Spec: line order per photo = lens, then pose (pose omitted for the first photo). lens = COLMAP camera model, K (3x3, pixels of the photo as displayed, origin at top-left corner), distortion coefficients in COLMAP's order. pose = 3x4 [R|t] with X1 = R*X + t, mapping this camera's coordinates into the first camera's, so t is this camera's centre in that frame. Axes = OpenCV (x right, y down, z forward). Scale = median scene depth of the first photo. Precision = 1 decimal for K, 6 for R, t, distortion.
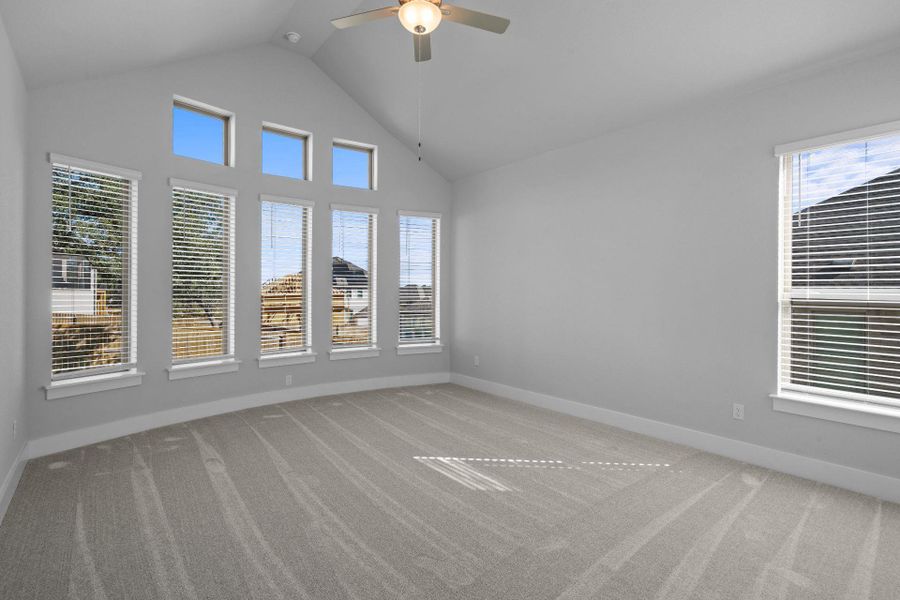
lens RADIAL K [[413.0, 0, 445.7], [0, 413.0, 297.4], [0, 0, 1]] dist [0.010381, 0.000092]
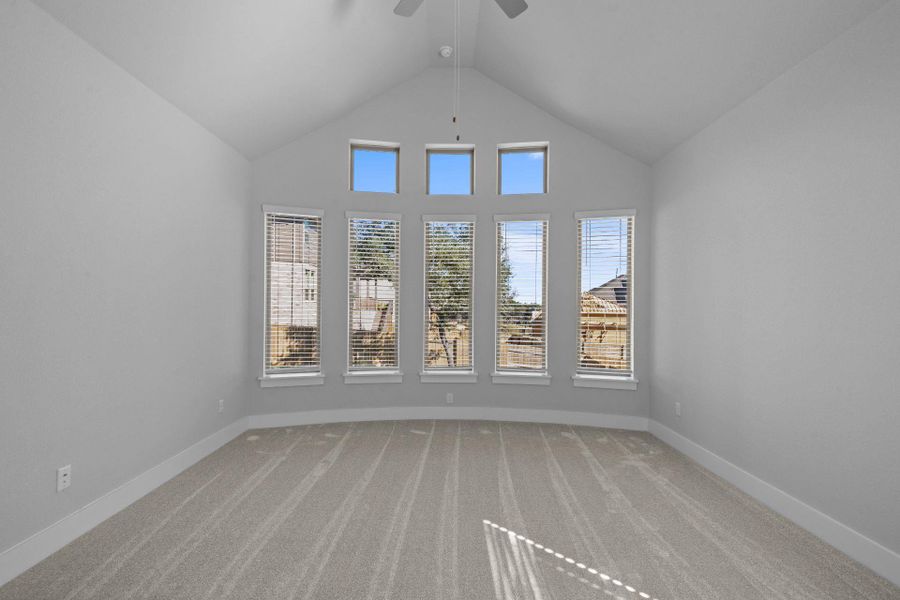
lens RADIAL K [[412.6, 0, 449.2], [0, 412.6, 309.1], [0, 0, 1]] dist [0.015878, 0.000127]
pose [[0.775109, 0.007638, -0.631781, 0.323780], [-0.014126, 0.999886, -0.005243, -0.010423], [0.631669, 0.012988, 0.775129, 0.298797]]
